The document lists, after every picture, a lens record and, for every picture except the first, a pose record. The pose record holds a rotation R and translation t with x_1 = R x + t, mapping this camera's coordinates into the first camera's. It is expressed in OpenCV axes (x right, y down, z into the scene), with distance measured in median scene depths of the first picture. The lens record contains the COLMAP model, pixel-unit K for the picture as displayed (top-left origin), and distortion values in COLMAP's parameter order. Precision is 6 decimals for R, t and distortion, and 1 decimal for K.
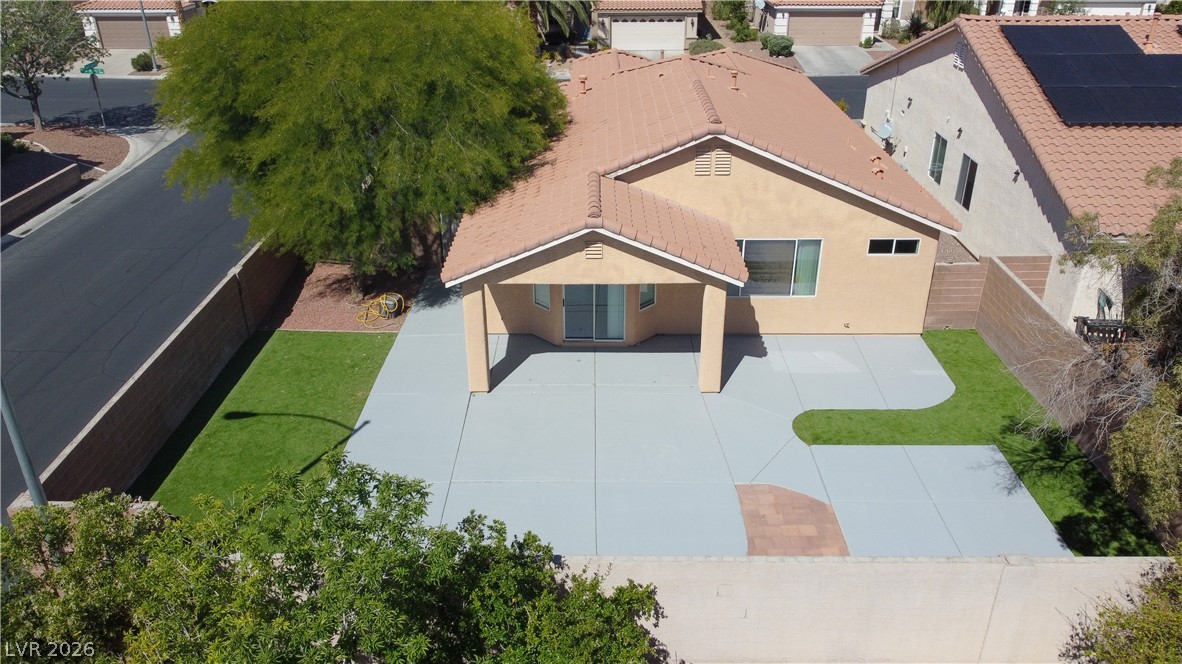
lens RADIAL K [[904.5, 0, 586.2], [0, 904.5, 339.7], [0, 0, 1]] dist [-0.000914, -0.006472]
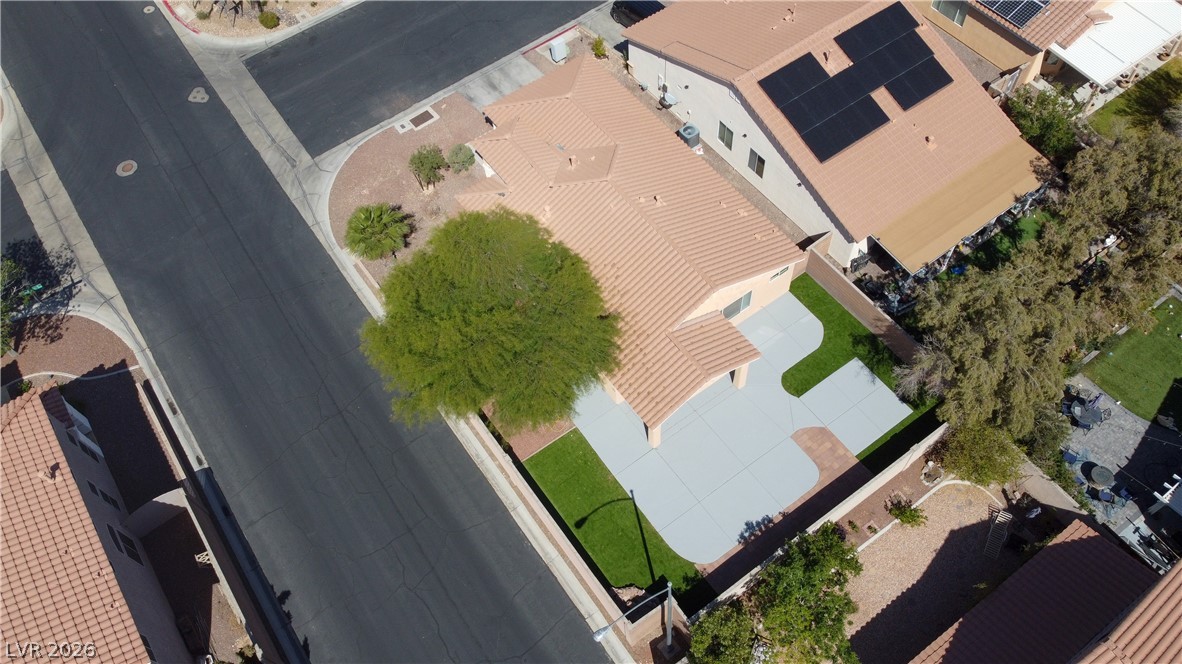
lens RADIAL K [[904.5, 0, 588.2], [0, 904.5, 339.8], [0, 0, 1]] dist [-0.000914, -0.006472]
pose [[0.802975, -0.529777, 0.273070, -0.560533], [0.313572, 0.765136, 0.562352, -1.104553], [-0.506857, -0.365927, 0.780508, -0.380556]]
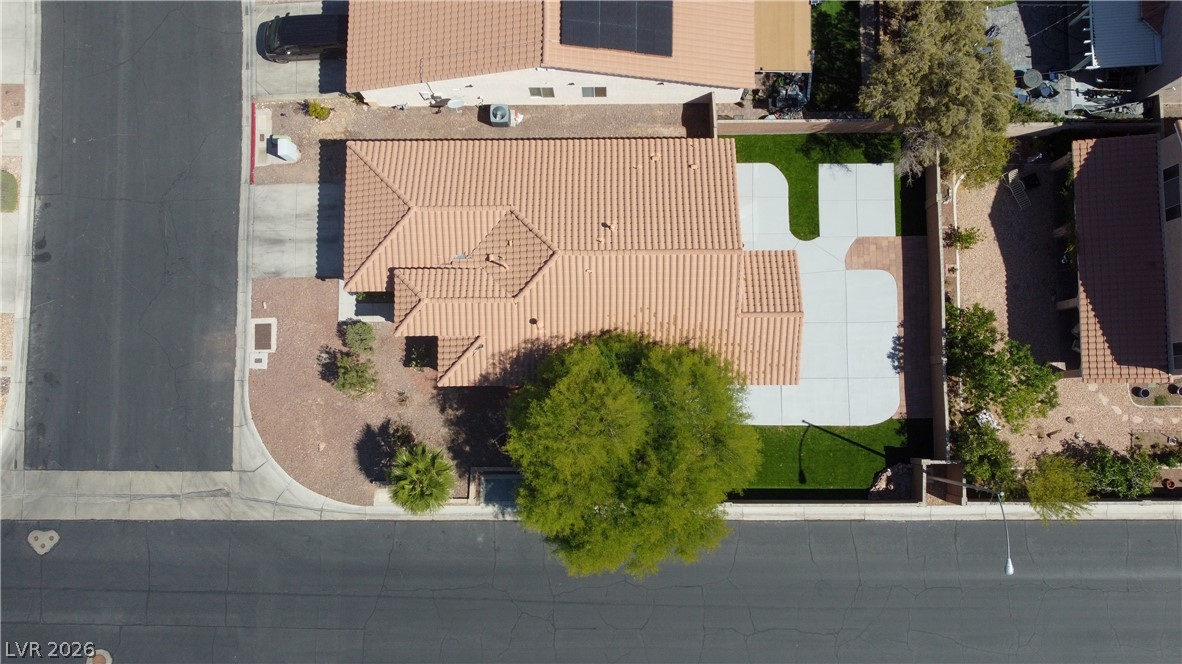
lens RADIAL K [[904.5, 0, 597.8], [0, 904.5, 331.2], [0, 0, 1]] dist [-0.000914, -0.006472]
pose [[-0.022236, -0.996343, 0.082495, -0.150444], [0.458654, 0.063153, 0.886368, -1.728064], [-0.888336, 0.057546, 0.455573, 0.308412]]
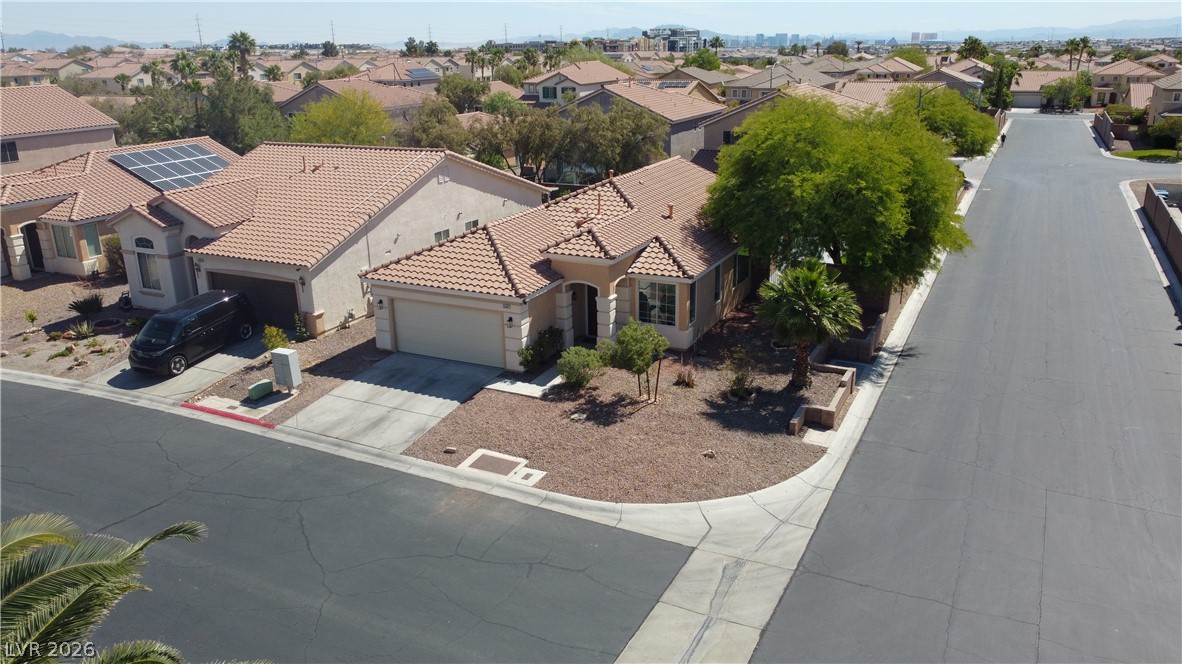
lens RADIAL K [[904.5, 0, 588.2], [0, 904.5, 333.9], [0, 0, 1]] dist [-0.000914, -0.006472]
pose [[-0.906385, -0.112490, 0.407200, -0.514459], [0.211453, 0.713654, 0.667821, -1.202787], [-0.365723, 0.691407, -0.623059, 2.288151]]
